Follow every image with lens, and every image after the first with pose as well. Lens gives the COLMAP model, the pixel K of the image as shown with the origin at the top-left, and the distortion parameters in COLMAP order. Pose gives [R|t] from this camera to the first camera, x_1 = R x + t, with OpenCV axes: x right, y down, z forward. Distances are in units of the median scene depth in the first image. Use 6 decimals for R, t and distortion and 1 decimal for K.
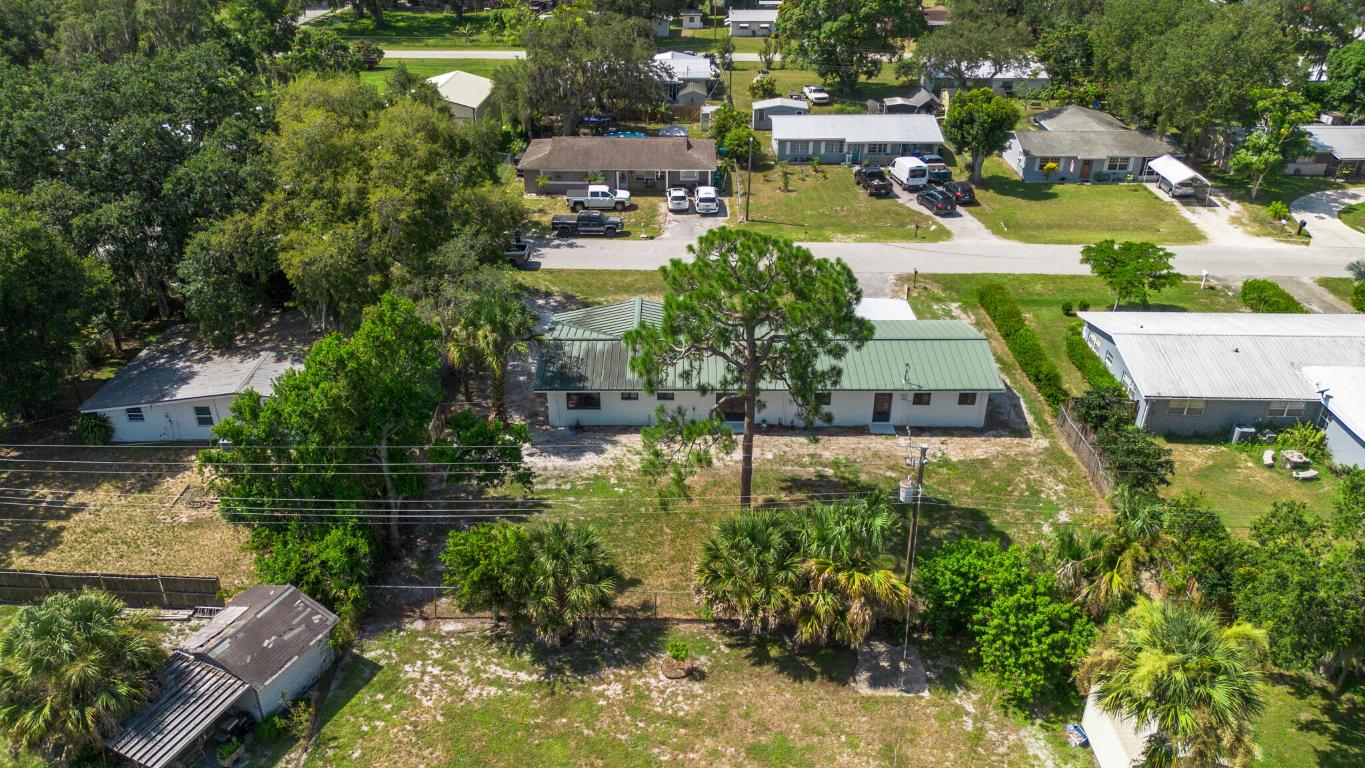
lens RADIAL K [[963.3, 0, 673.6], [0, 963.3, 390.7], [0, 0, 1]] dist [0.031243, -0.022270]
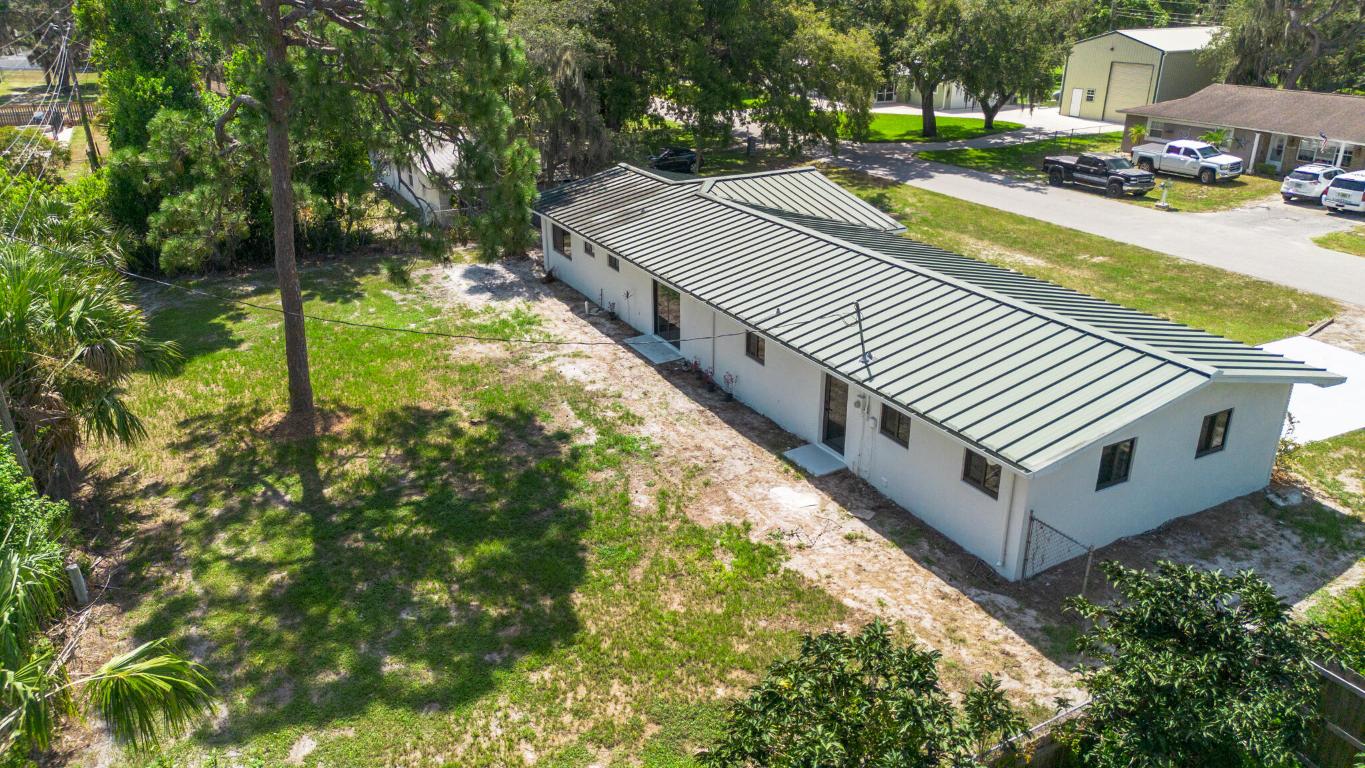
lens RADIAL K [[963.3, 0, 663.9], [0, 963.3, 381.0], [0, 0, 1]] dist [0.031243, -0.022270]
pose [[0.475755, 0.333293, -0.813986, 0.555546], [-0.421647, 0.898585, 0.121490, -0.014644], [0.771927, 0.285415, 0.568038, 0.760966]]
